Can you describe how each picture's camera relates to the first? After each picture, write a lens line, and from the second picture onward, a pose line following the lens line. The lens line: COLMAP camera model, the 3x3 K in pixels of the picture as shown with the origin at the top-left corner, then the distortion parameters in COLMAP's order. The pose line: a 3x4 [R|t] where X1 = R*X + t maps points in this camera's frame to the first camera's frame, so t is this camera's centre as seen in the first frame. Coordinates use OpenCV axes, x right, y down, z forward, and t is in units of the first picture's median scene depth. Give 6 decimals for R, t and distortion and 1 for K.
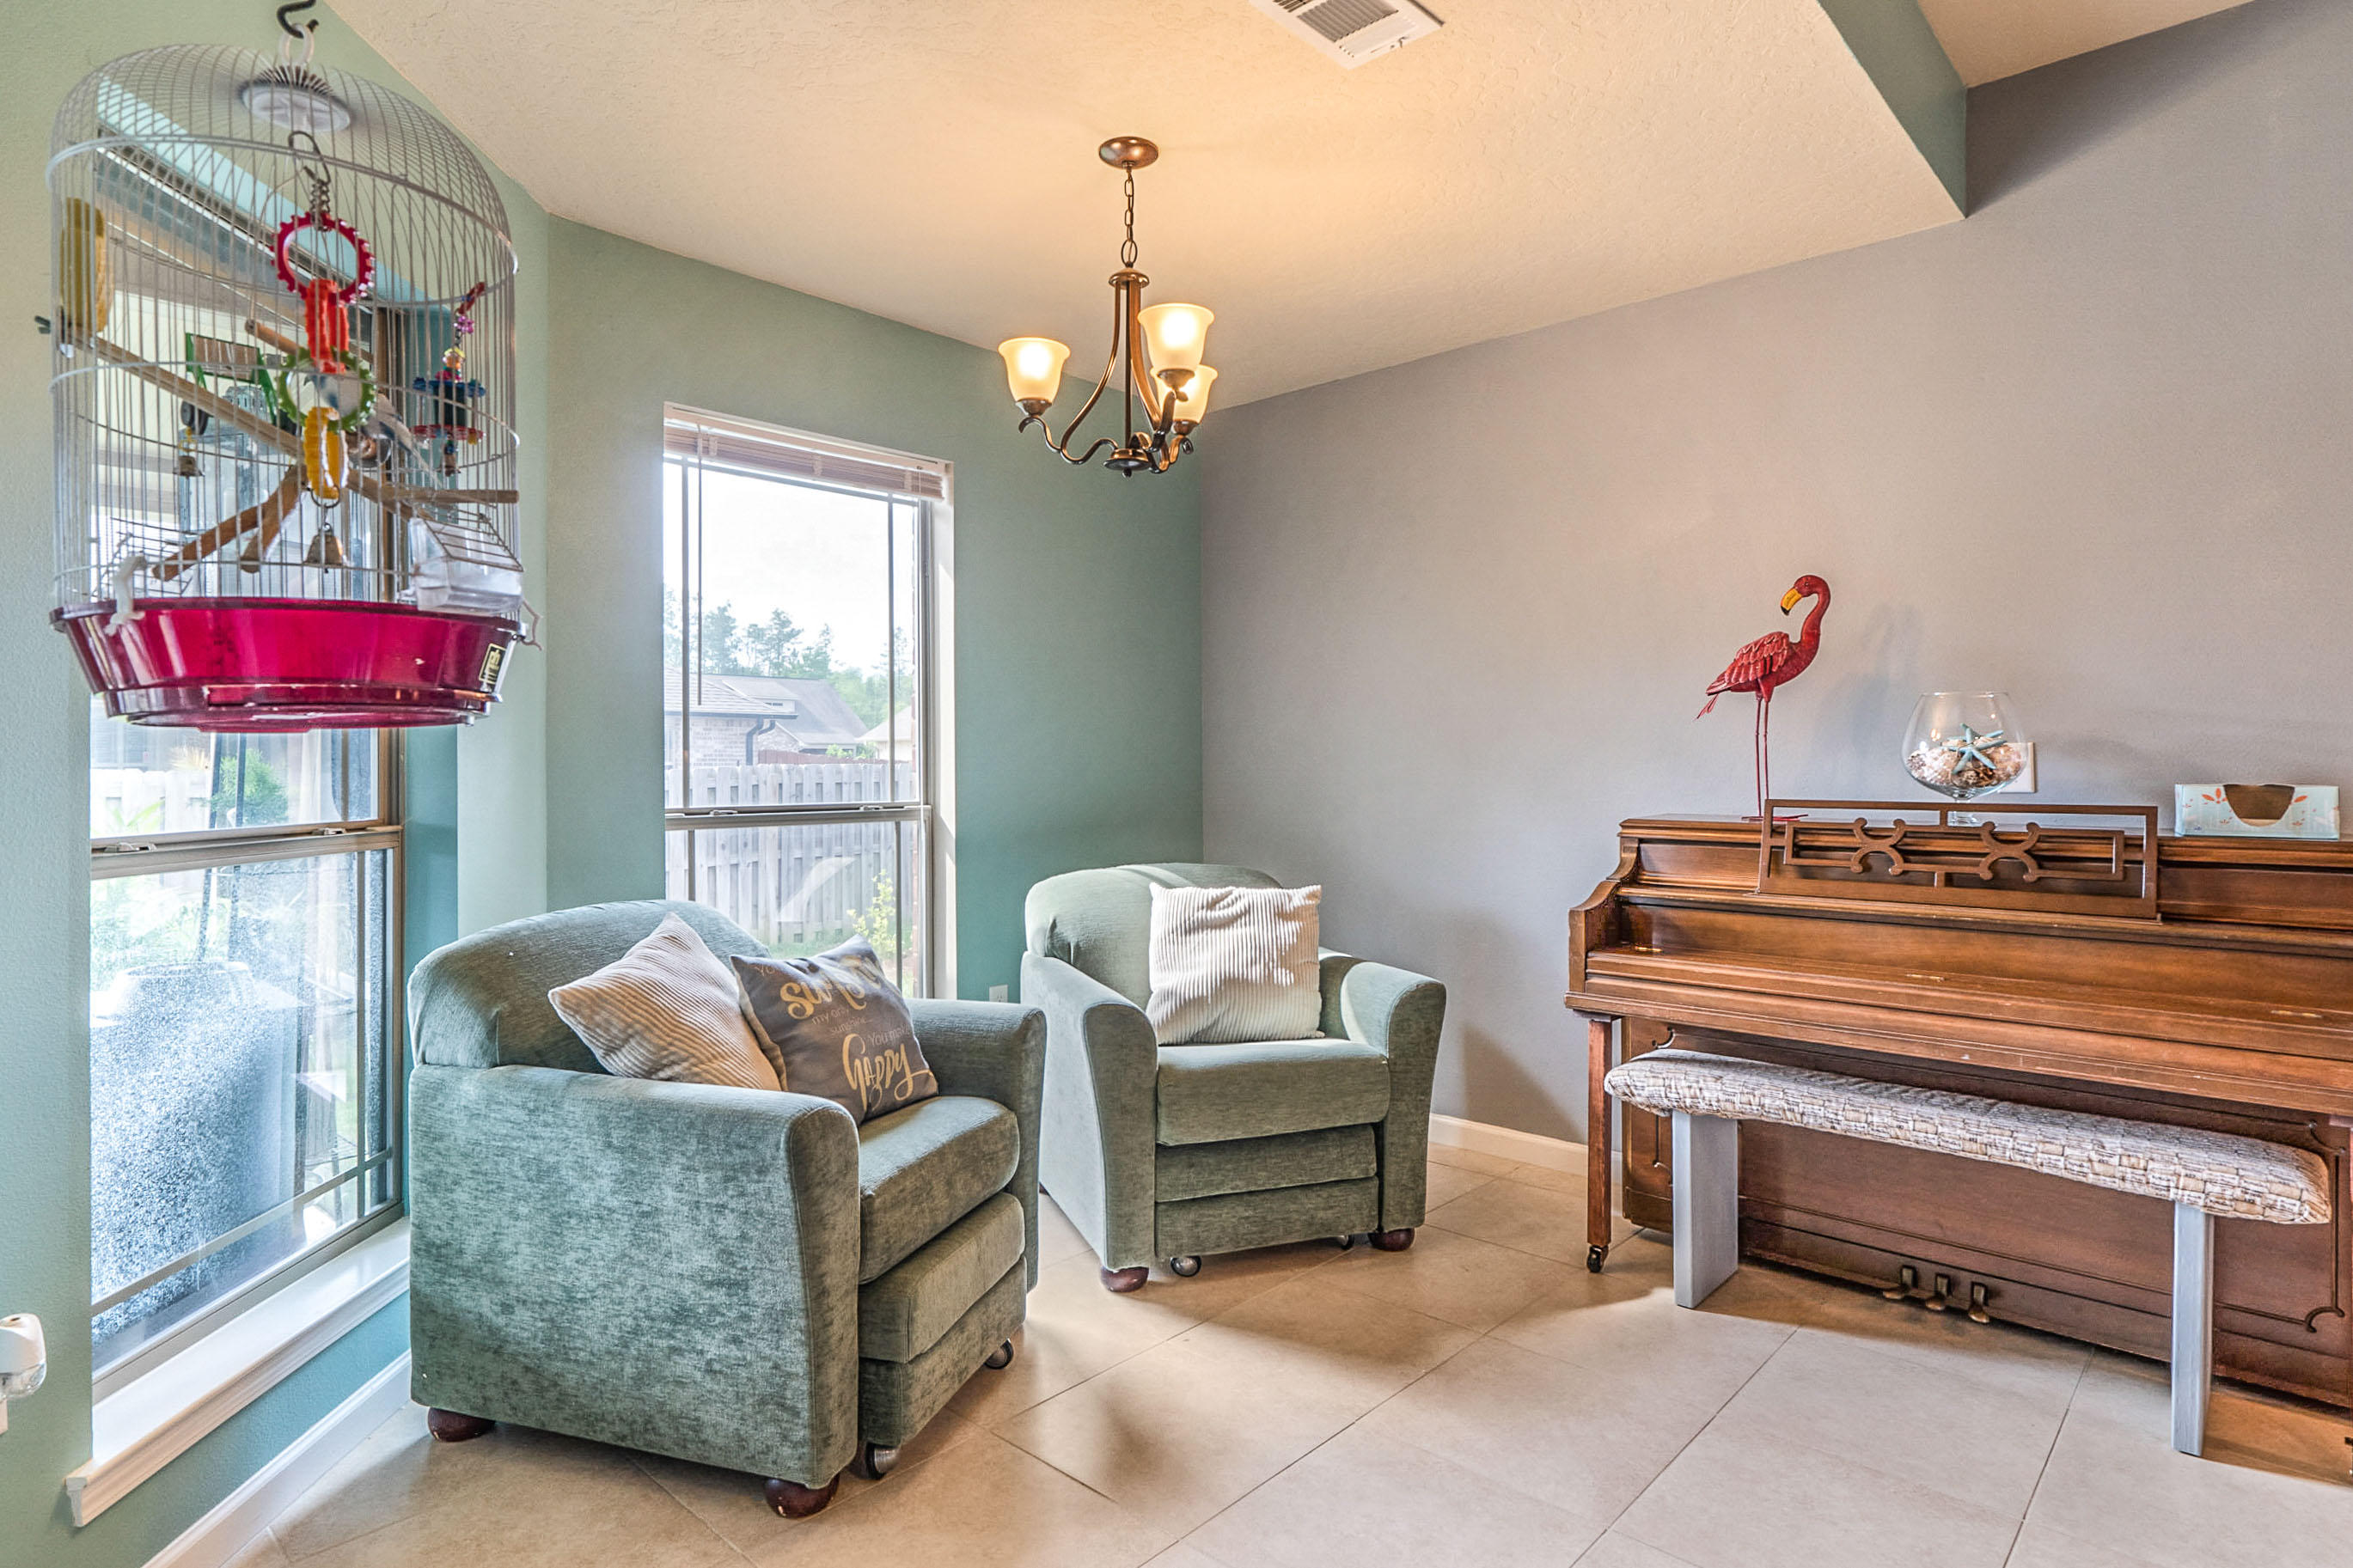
lens RADIAL K [[1258.4, 0, 1168.4], [0, 1258.4, 757.7], [0, 0, 1]] dist [0.000029, -0.000296]
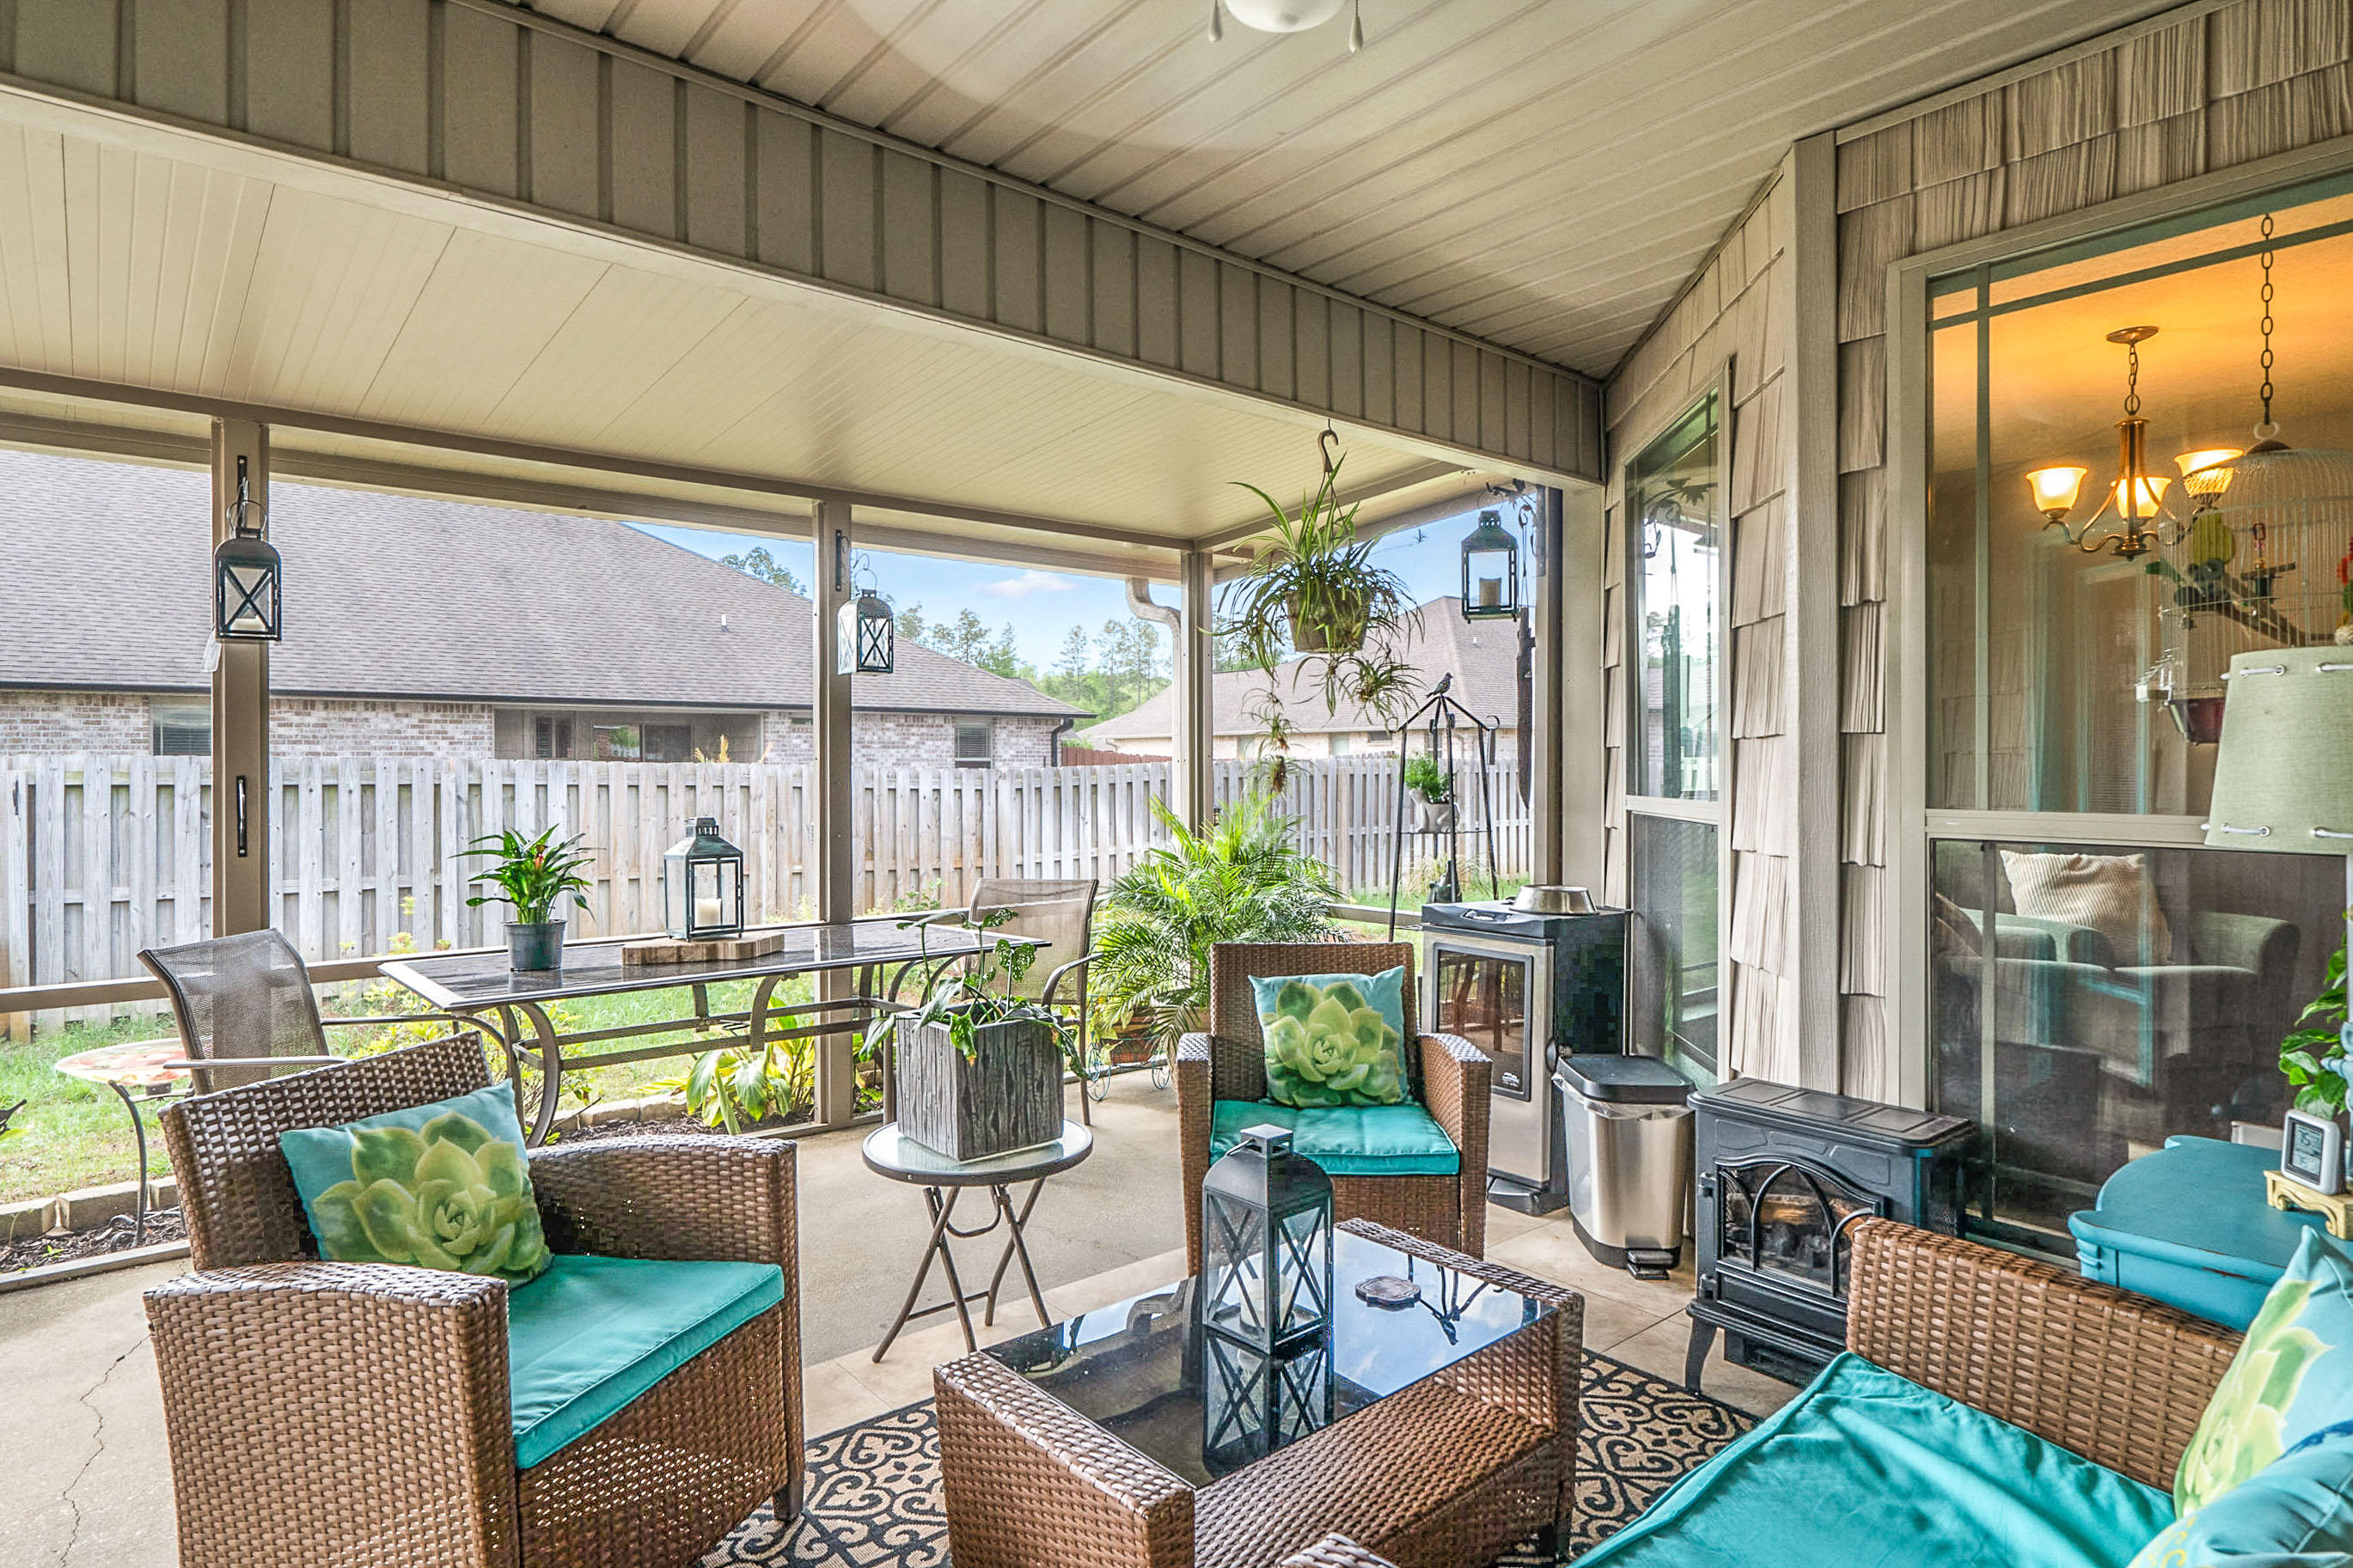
lens RADIAL K [[1258.4, 0, 1168.4], [0, 1258.4, 757.7], [0, 0, 1]] dist [0.000029, -0.000296]
pose [[0.992155, 0.000071, -0.125017, -0.870435], [0.000376, 0.999994, 0.003552, -0.003868], [0.125016, -0.003571, 0.992148, -0.515927]]
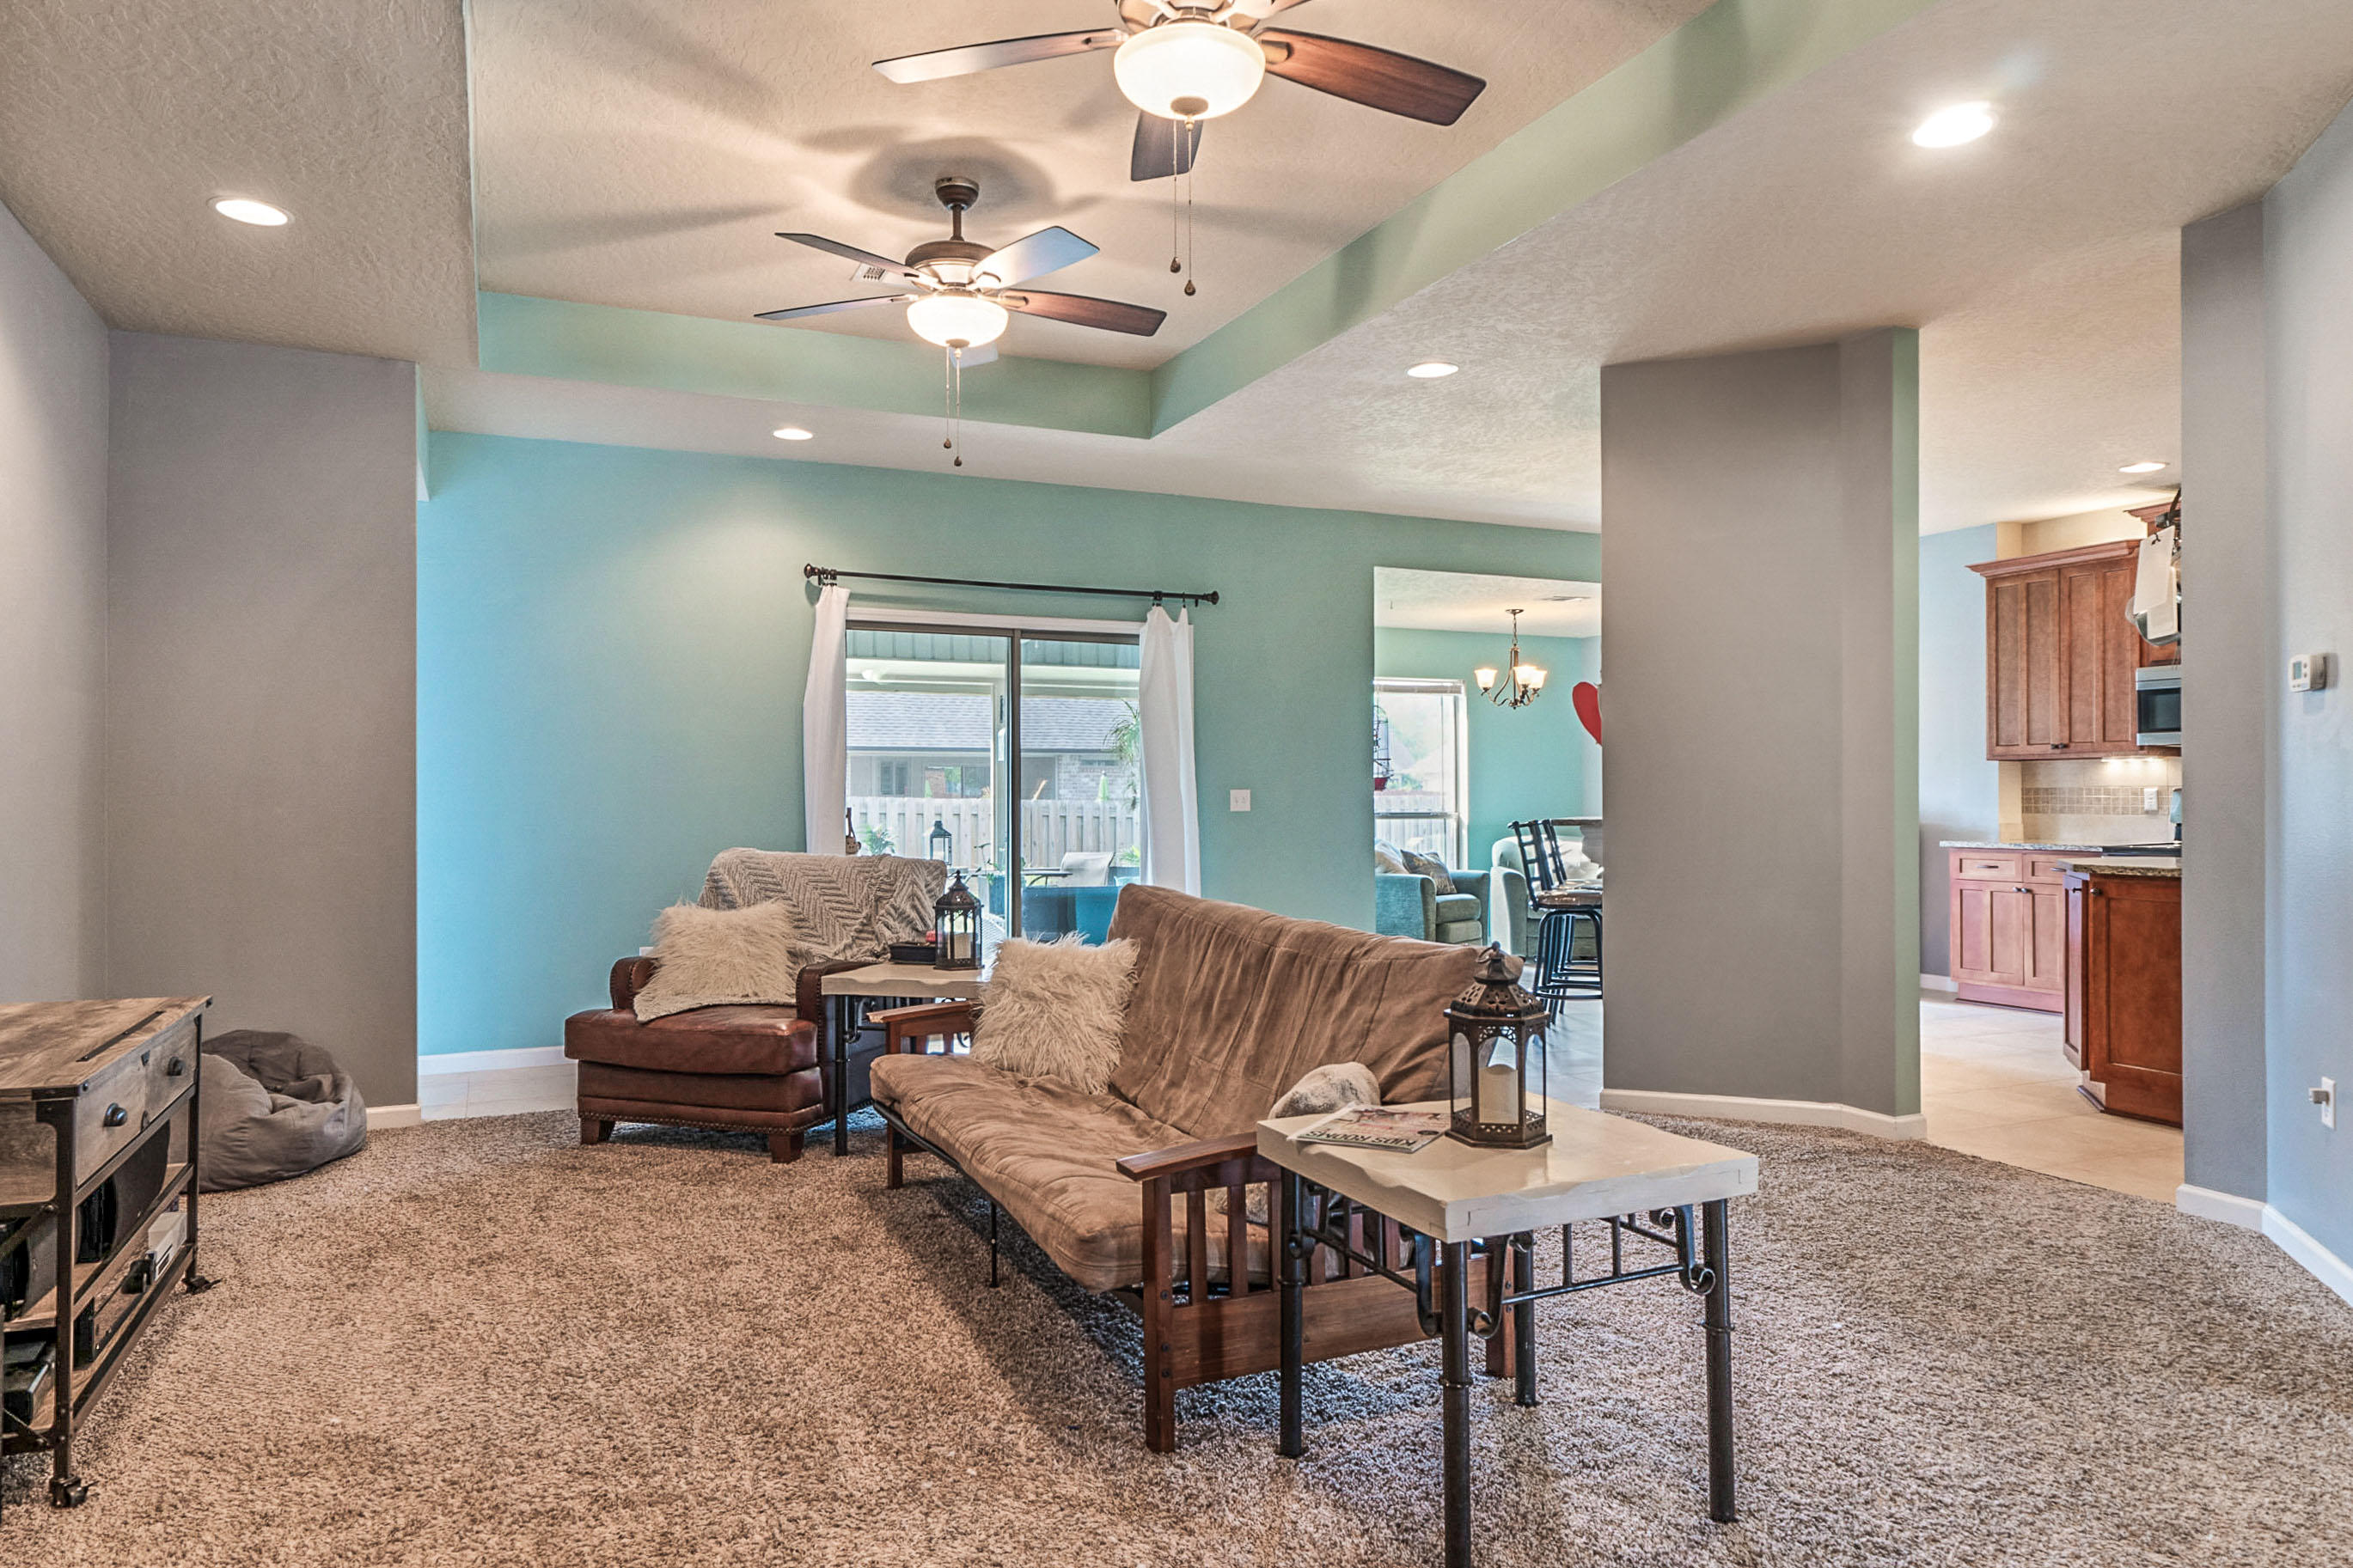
lens RADIAL K [[1445.9, 0, 1167.8], [0, 1445.9, 789.4], [0, 0, 1]] dist [0.001452, -0.000497]
pose [[0.921541, -0.001326, -0.388280, 0.542026], [0.000878, 0.999999, -0.001331, -0.008778], [0.388281, 0.000885, 0.921541, -2.567383]]
